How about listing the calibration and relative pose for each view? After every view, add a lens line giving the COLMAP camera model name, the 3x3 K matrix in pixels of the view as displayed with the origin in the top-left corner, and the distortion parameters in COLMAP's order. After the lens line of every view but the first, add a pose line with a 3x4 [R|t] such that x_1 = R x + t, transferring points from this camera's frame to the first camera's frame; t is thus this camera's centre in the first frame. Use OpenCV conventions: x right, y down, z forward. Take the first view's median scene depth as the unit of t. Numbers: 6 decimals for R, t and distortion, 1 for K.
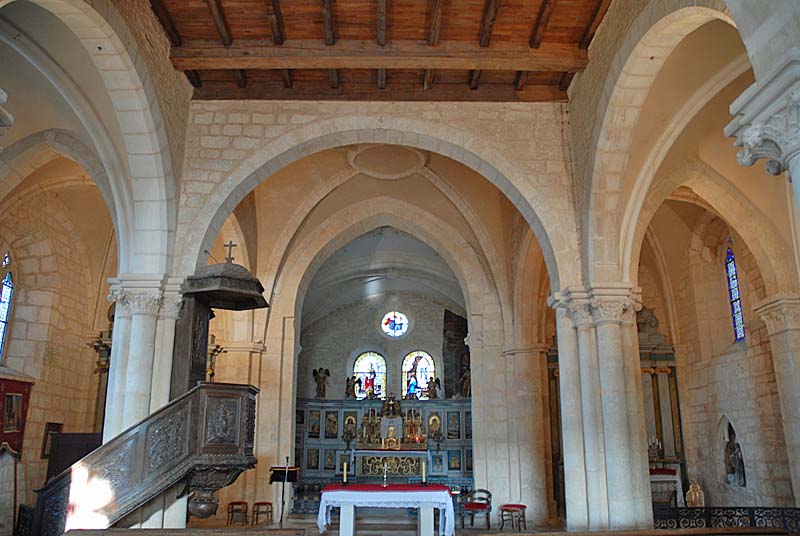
lens RADIAL K [[630.2, 0, 396.6], [0, 630.2, 286.8], [0, 0, 1]] dist [-0.086702, 0.005896]
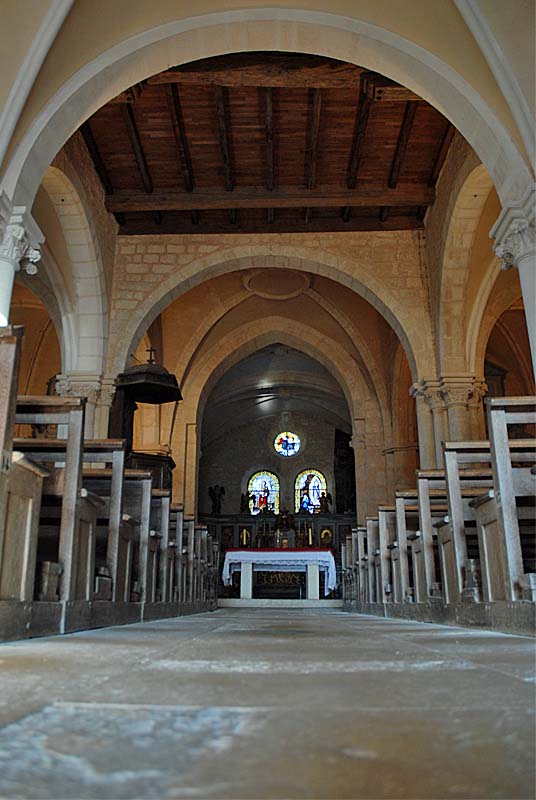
lens RADIAL K [[764.1, 0, 252.2], [0, 764.1, 398.4], [0, 0, 1]] dist [-0.087639, 0.010701]
pose [[0.998466, -0.014610, -0.053407, 0.014304], [0.011041, 0.997724, -0.066513, 0.128544], [0.054257, 0.065821, 0.996355, -0.478741]]
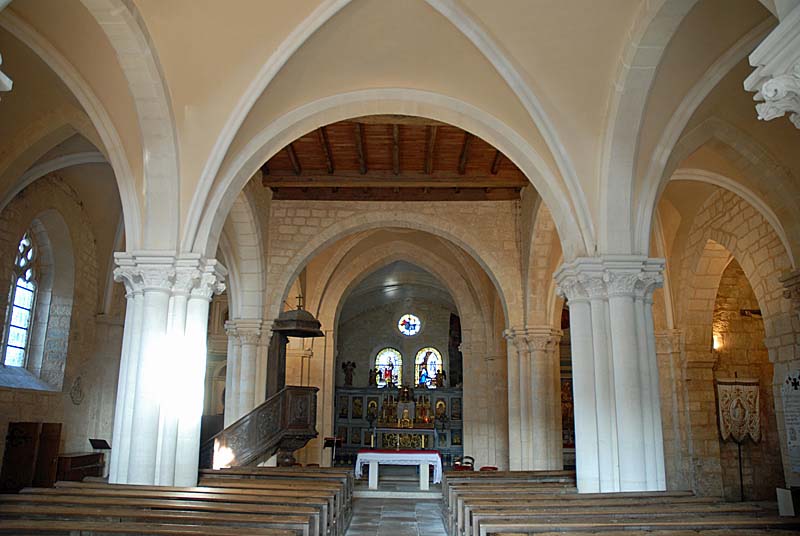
lens RADIAL K [[764.1, 0, 400.0], [0, 764.1, 268.0], [0, 0, 1]] dist [-0.087639, 0.010701]
pose [[0.999586, 0.004263, -0.028466, 0.038662], [-0.002994, 0.999005, 0.044487, -0.219028], [0.028627, -0.044383, 0.998604, -0.870515]]
